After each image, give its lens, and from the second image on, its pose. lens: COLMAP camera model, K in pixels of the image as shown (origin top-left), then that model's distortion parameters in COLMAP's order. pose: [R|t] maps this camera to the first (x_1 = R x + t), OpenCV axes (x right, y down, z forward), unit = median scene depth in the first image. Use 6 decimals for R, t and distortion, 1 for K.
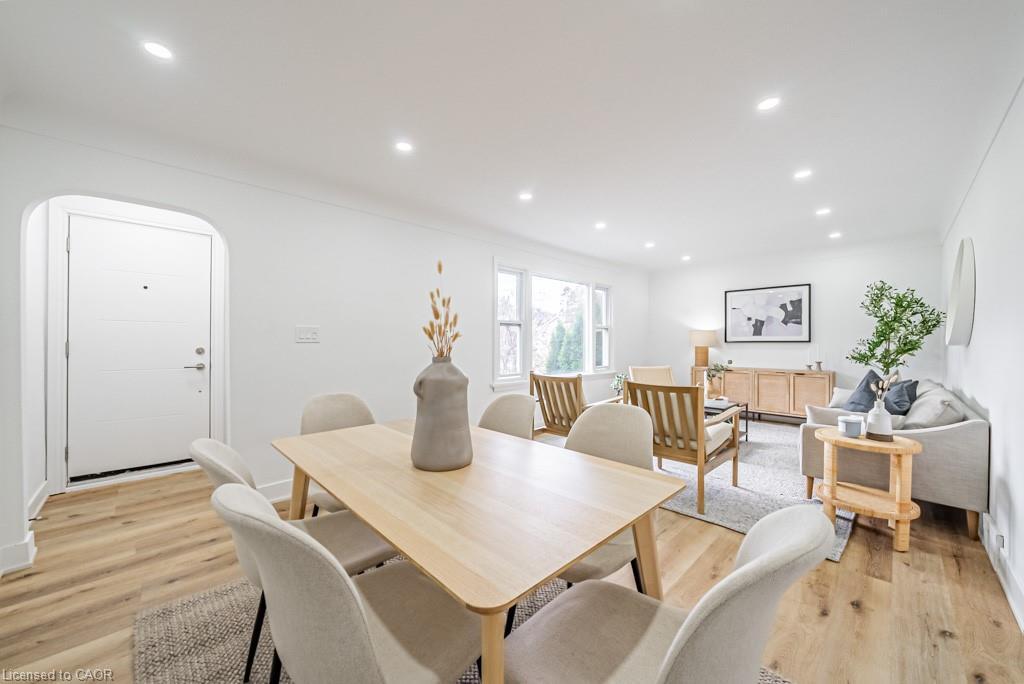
lens RADIAL K [[375.0, 0, 509.7], [0, 375.0, 340.7], [0, 0, 1]] dist [0.000573, 0.000624]
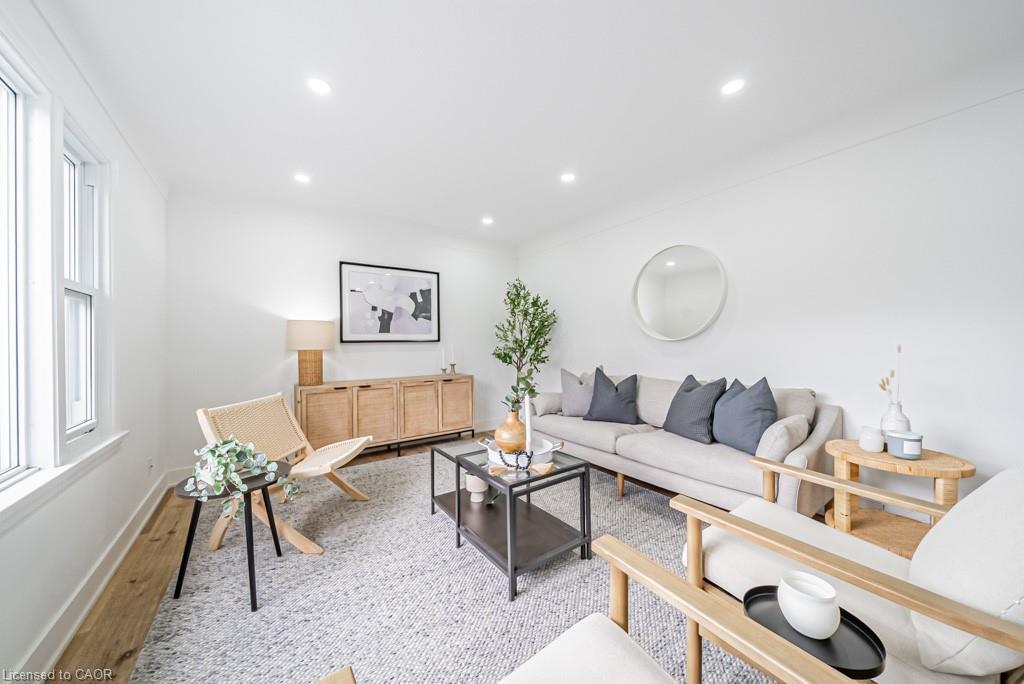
lens RADIAL K [[346.0, 0, 512.7], [0, 346.0, 346.1], [0, 0, 1]] dist [-0.003427, -0.000281]
pose [[0.141172, -0.008943, 0.989945, 0.049767], [0.008336, 0.999934, 0.007844, 0.009895], [-0.989950, 0.007145, 0.141237, 0.756725]]
